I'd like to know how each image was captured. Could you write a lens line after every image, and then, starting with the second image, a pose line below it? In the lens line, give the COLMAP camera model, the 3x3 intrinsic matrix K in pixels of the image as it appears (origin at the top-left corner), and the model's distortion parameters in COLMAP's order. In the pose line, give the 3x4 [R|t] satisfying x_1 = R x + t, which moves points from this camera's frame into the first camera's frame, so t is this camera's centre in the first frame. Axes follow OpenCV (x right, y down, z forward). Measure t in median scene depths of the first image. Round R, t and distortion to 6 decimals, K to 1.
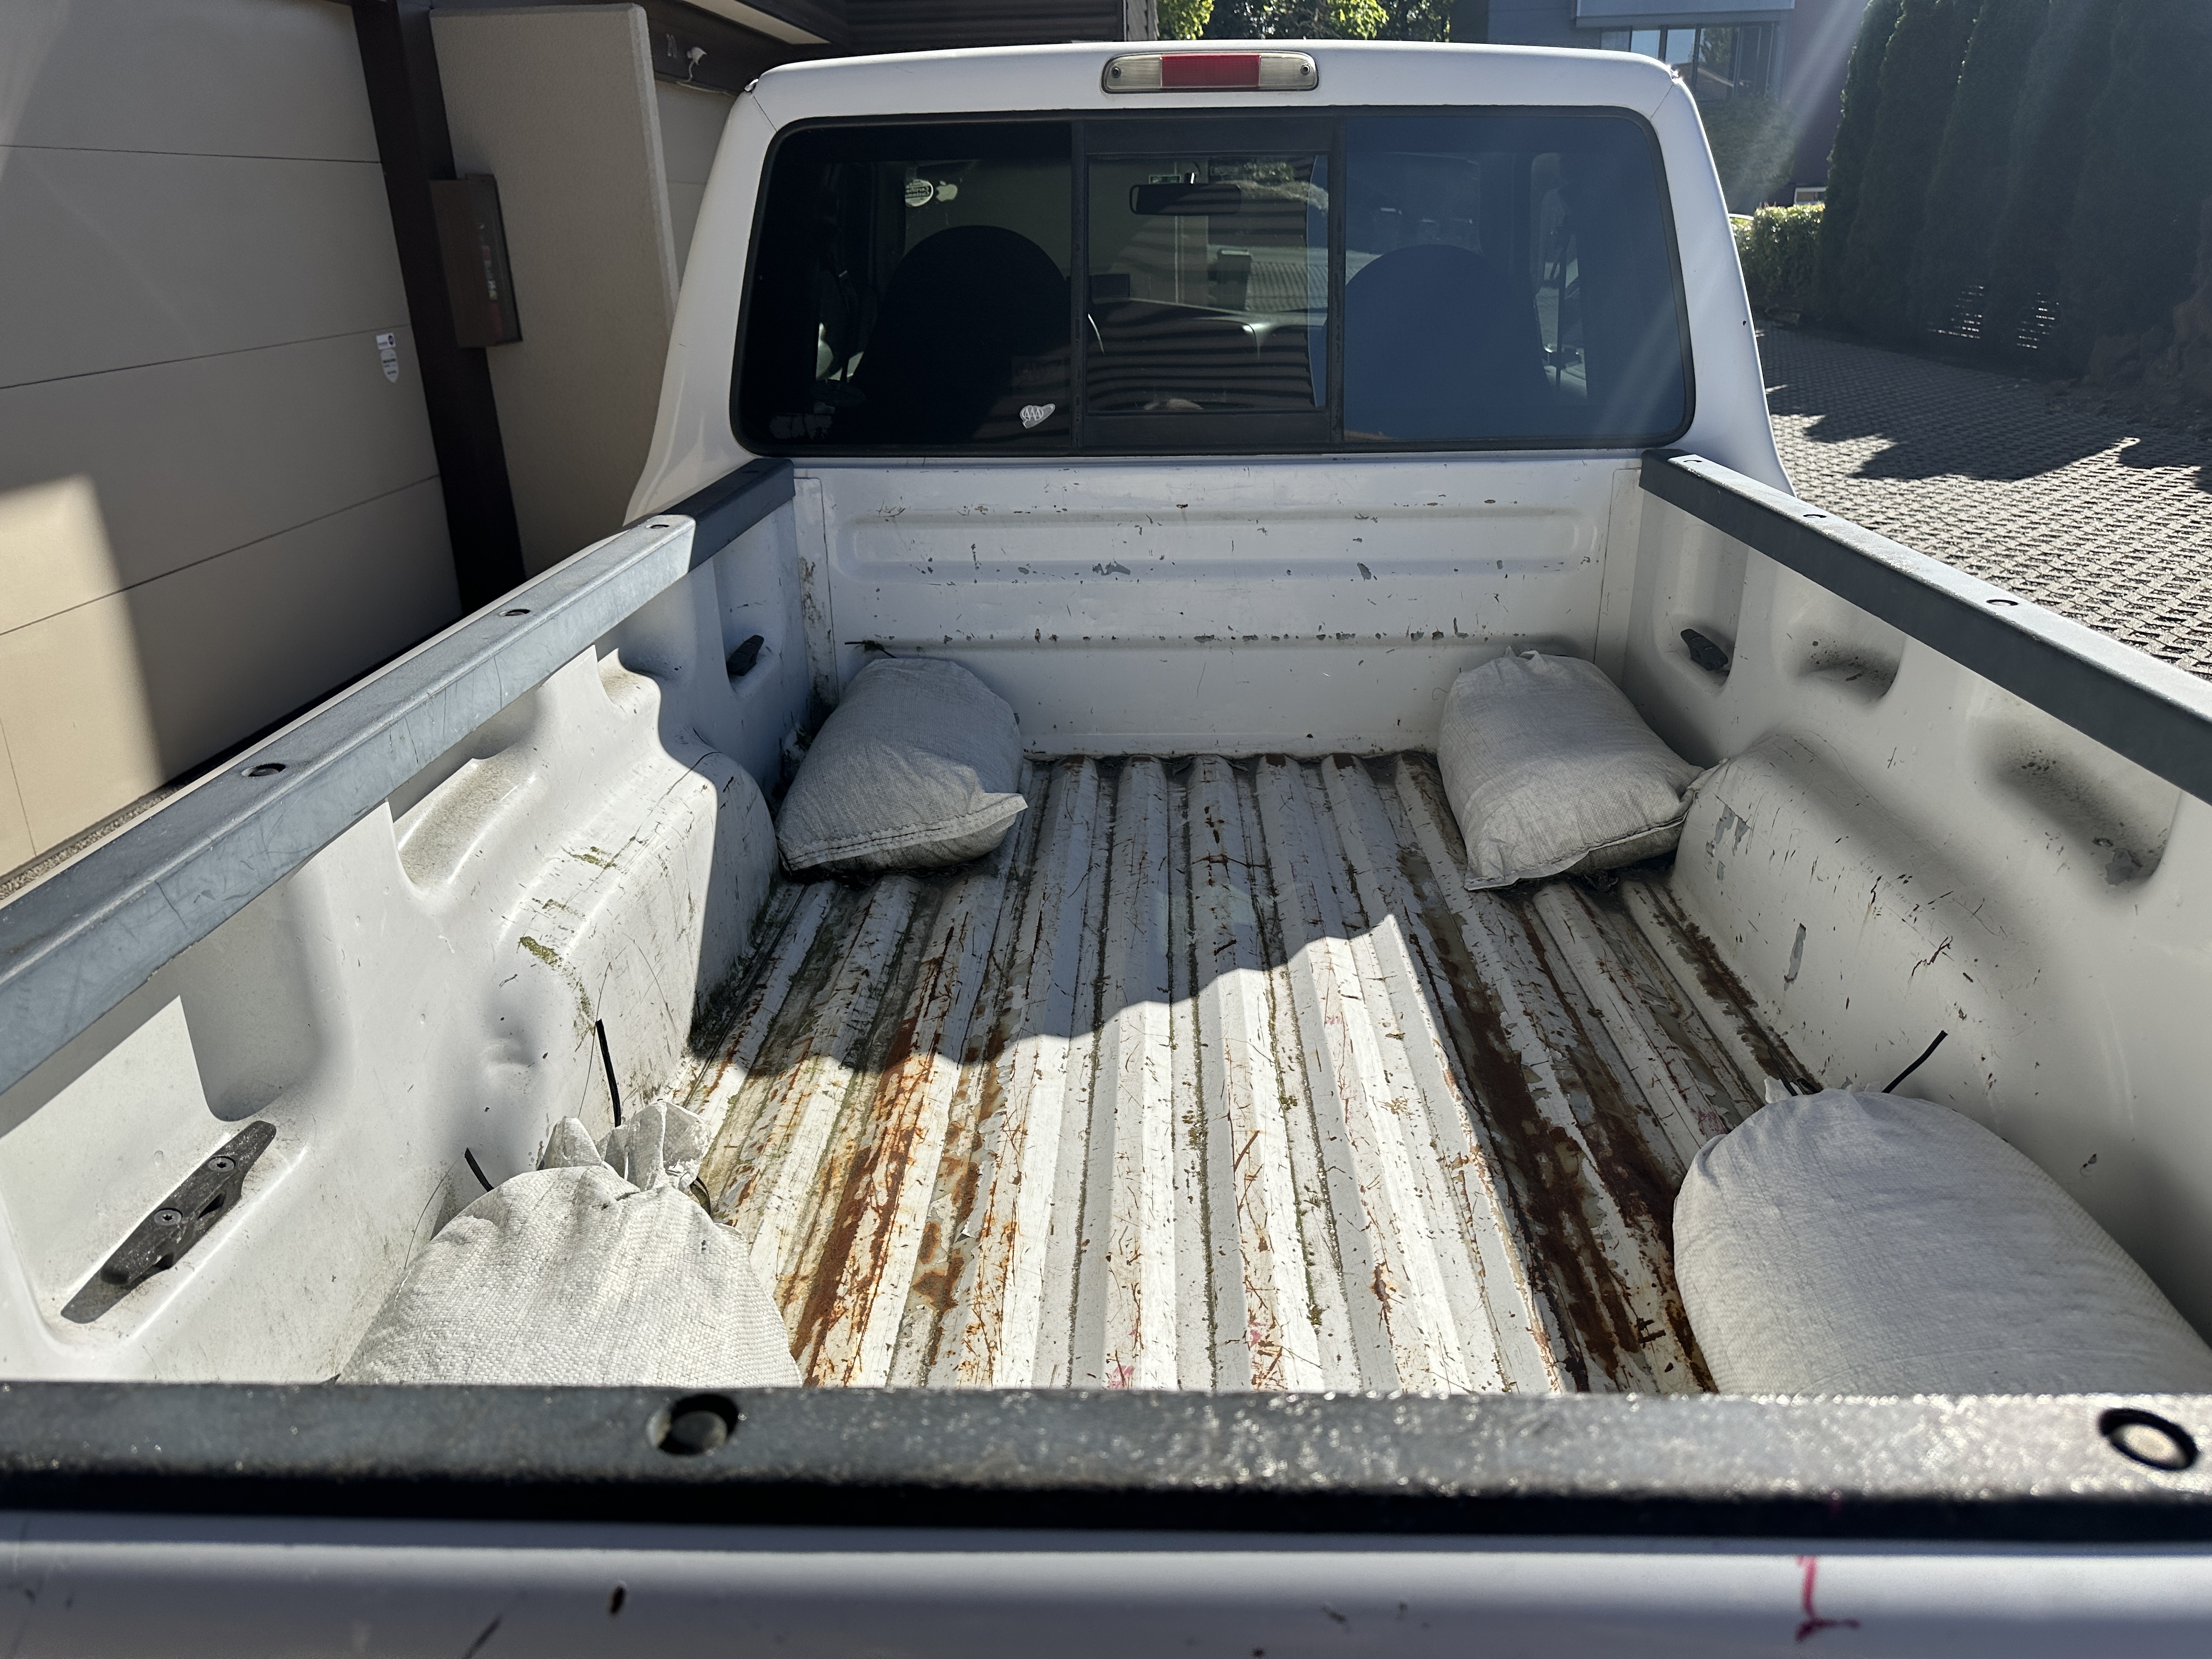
lens RADIAL K [[1556.0, 0, 1109.6], [0, 1556.0, 844.2], [0, 0, 1]] dist [0.006376, -0.020652]
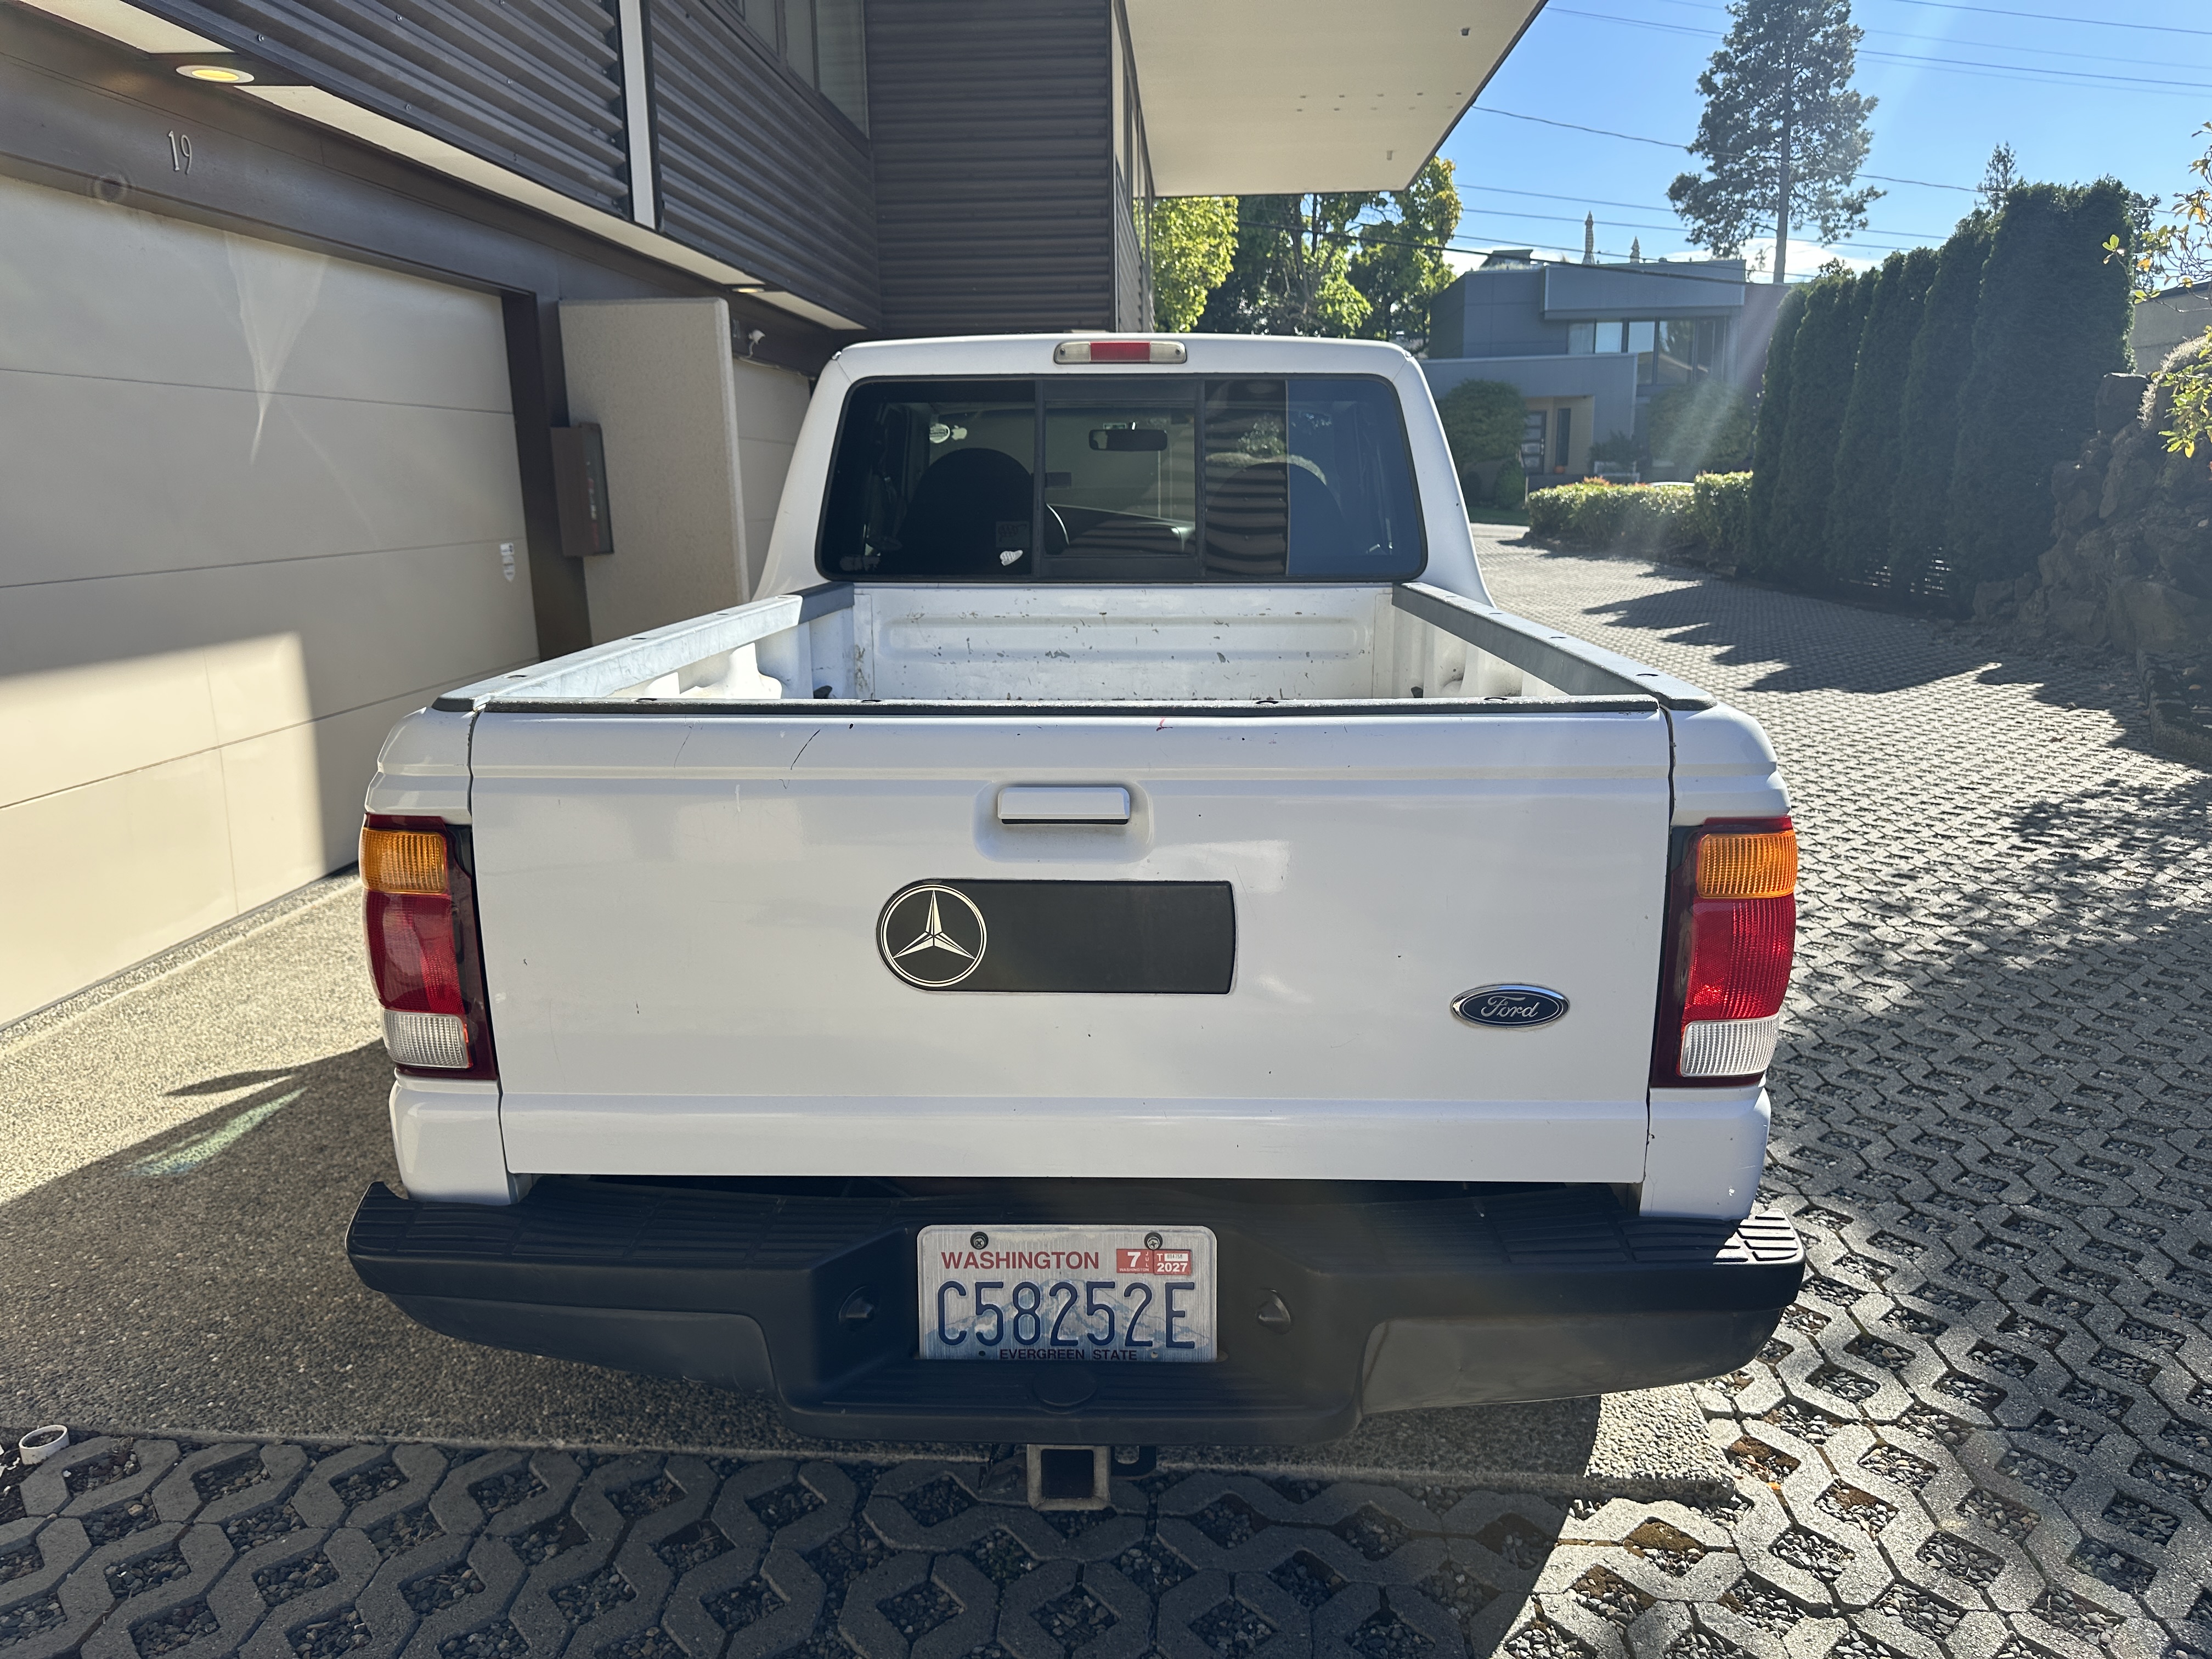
lens RADIAL K [[1566.3, 0, 1113.4], [0, 1566.3, 840.6], [0, 0, 1]] dist [-0.007860, -0.002485]
pose [[0.999943, 0.010646, -0.000617, 0.018645], [-0.010610, 0.987357, -0.158155, 0.078194], [-0.001075, 0.158152, 0.987414, -0.156696]]
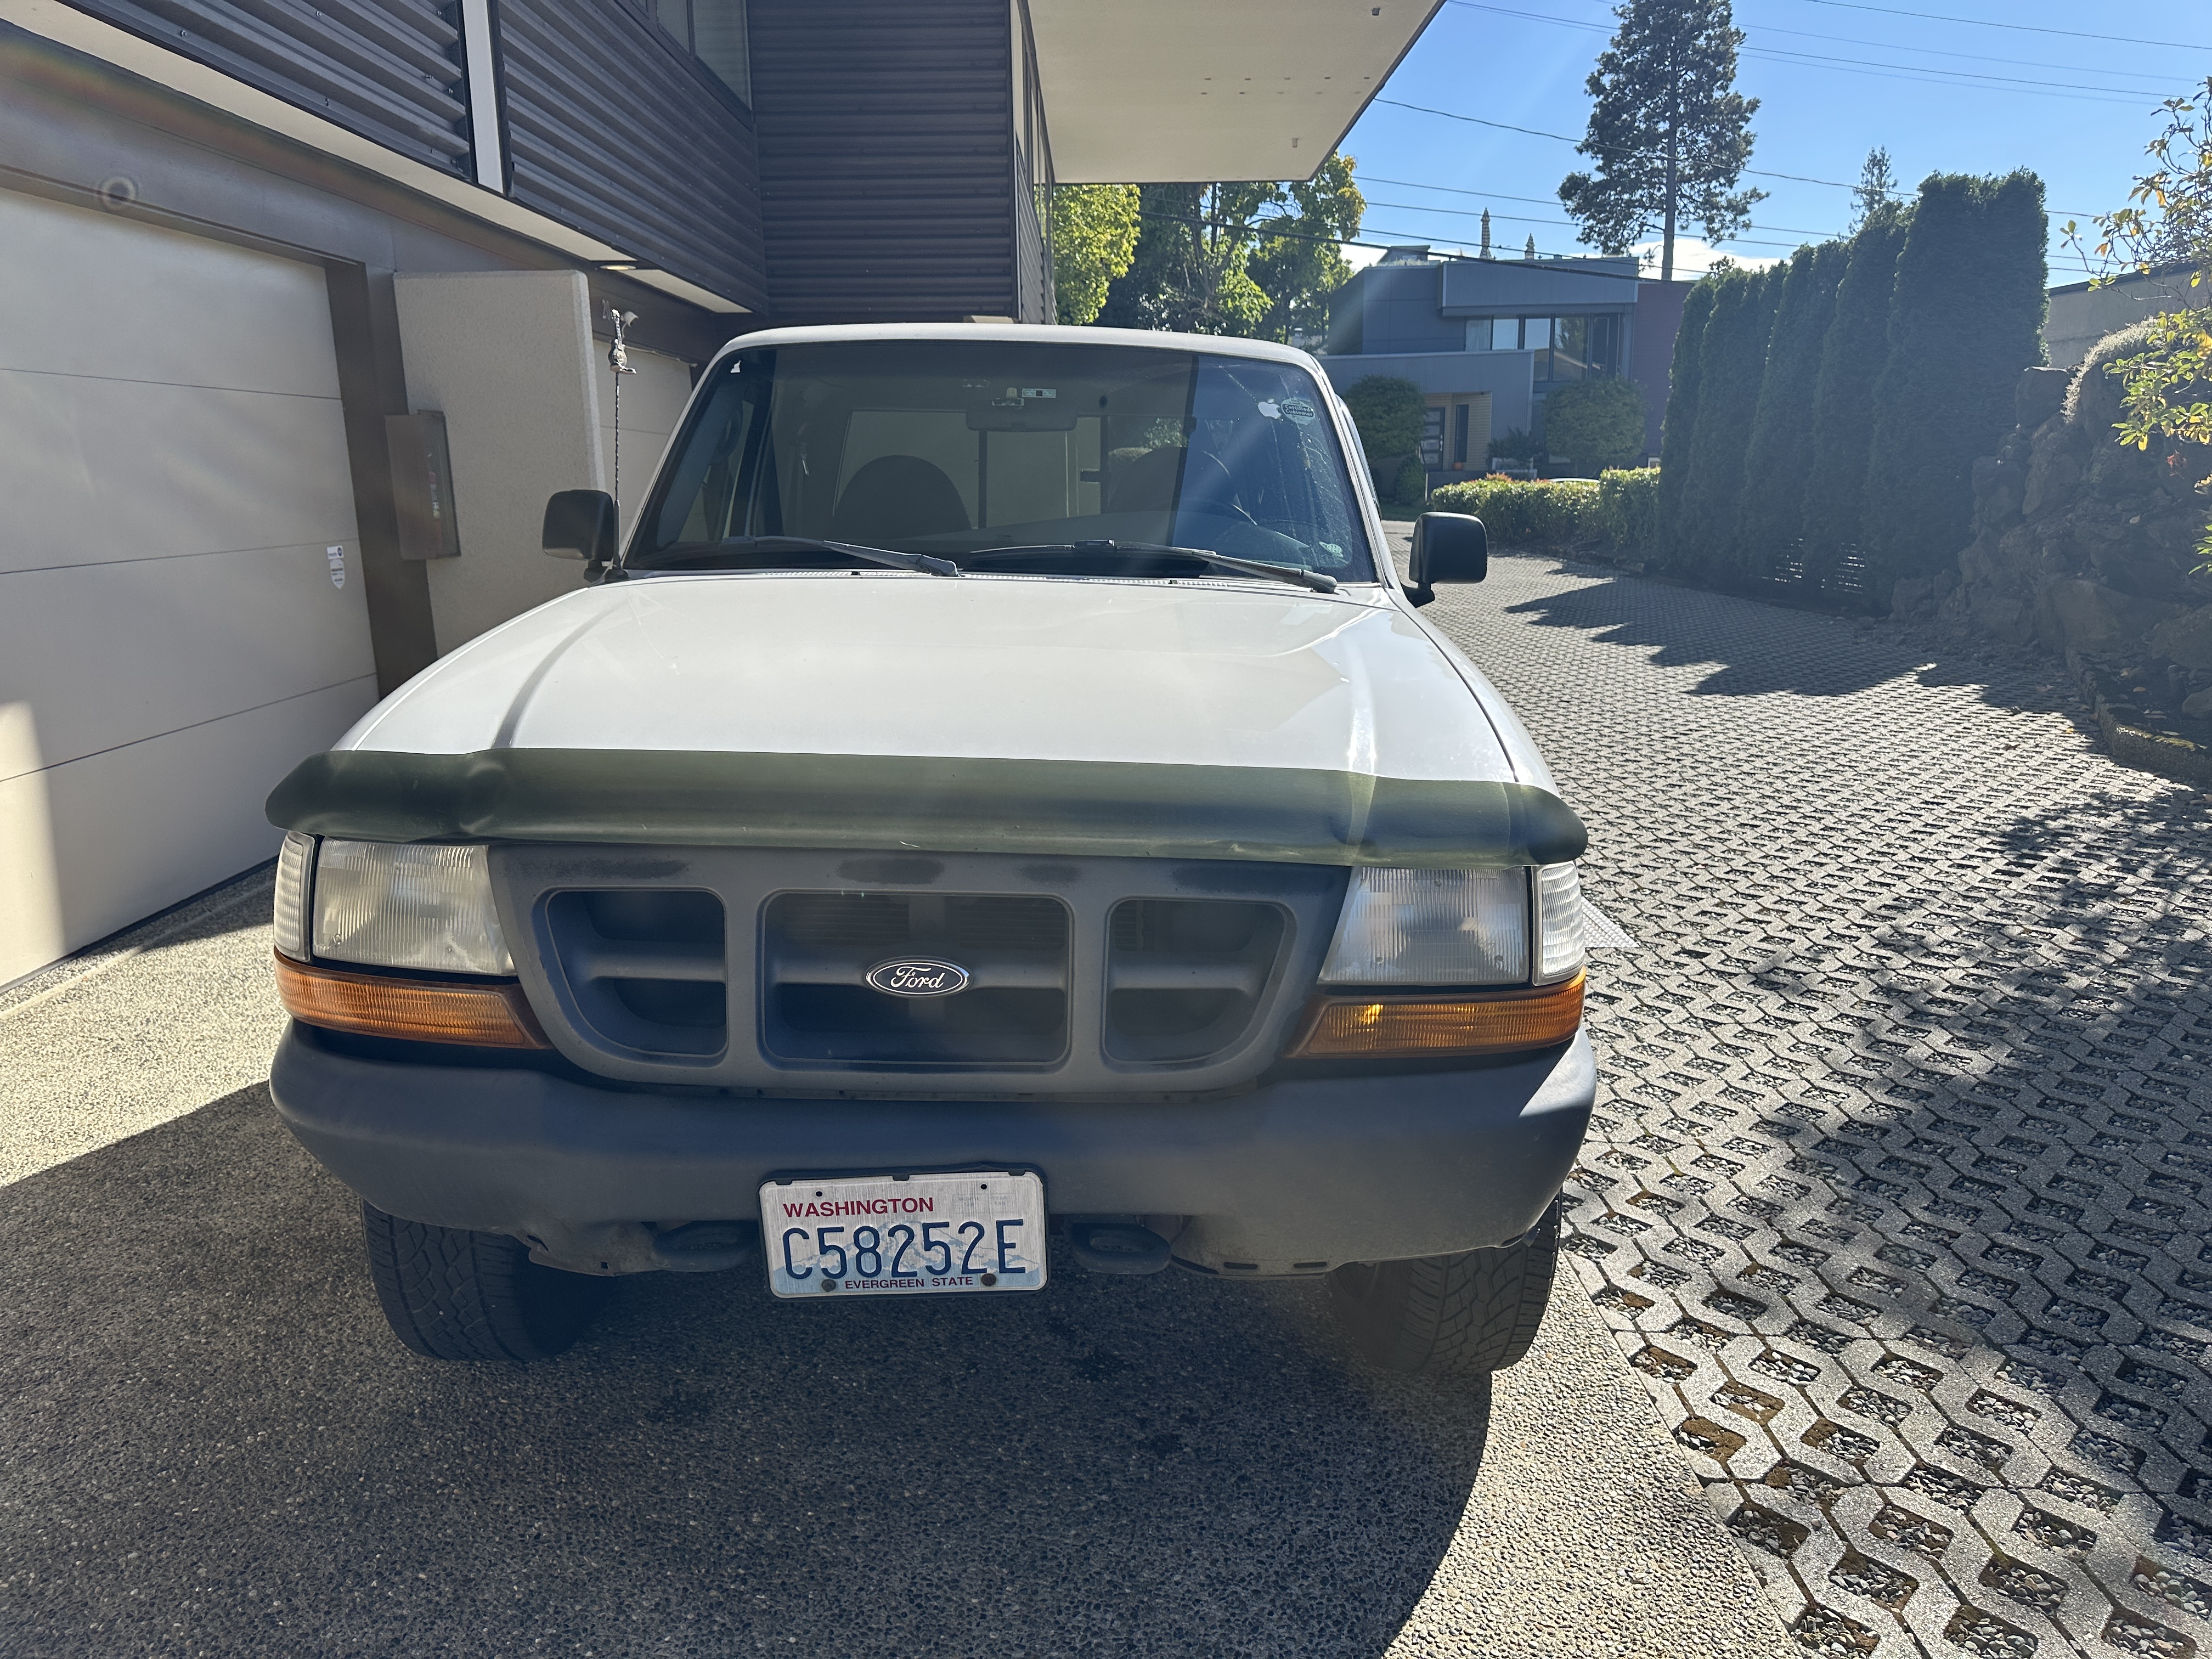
lens RADIAL K [[1556.0, 0, 1109.6], [0, 1556.0, 844.2], [0, 0, 1]] dist [0.006376, -0.020652]
pose [[0.998328, -0.002243, 0.057766, 0.014392], [0.011034, 0.988270, -0.152320, 0.042832], [-0.056746, 0.152702, 0.986642, -0.068481]]
